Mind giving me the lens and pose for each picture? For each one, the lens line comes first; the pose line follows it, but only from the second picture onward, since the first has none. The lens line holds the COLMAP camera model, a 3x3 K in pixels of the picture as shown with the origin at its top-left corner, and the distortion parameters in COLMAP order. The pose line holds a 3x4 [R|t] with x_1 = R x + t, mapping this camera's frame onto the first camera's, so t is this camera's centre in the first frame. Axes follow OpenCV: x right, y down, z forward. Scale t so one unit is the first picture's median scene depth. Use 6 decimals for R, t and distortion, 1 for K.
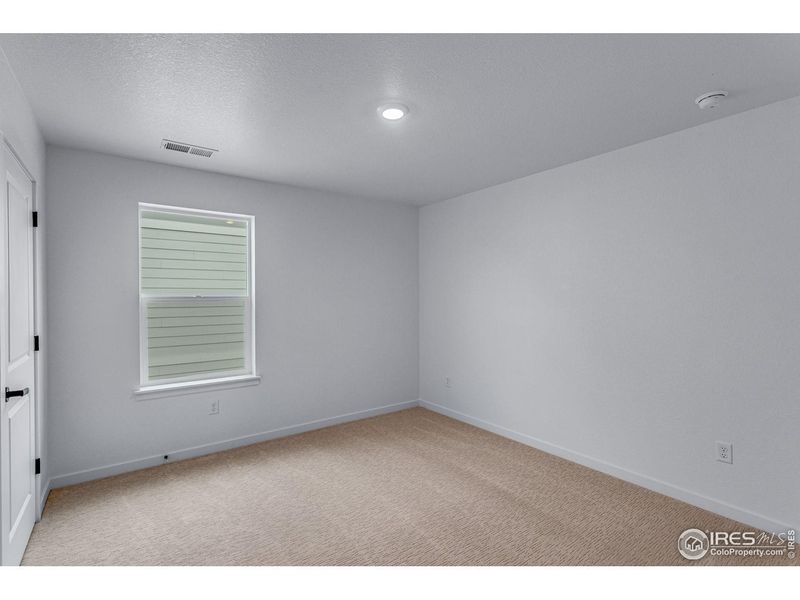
lens RADIAL K [[386.1, 0, 401.3], [0, 386.1, 300.8], [0, 0, 1]] dist [0.001722, 0.000057]
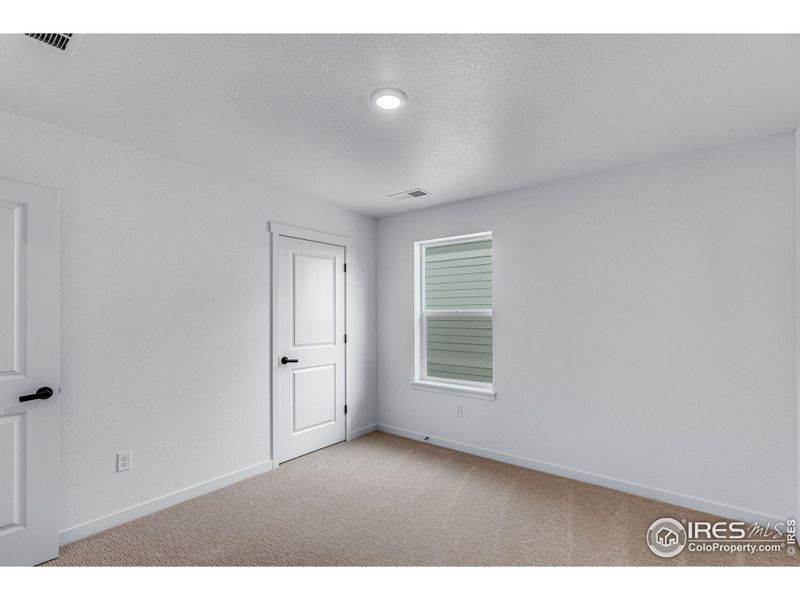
lens RADIAL K [[386.1, 0, 401.3], [0, 386.1, 300.8], [0, 0, 1]] dist [0.001722, 0.000057]
pose [[0.252313, -0.034396, -0.967034, 0.590527], [-0.012551, 0.999168, -0.038813, 0.006208], [0.967564, 0.021930, 0.251671, 0.577606]]
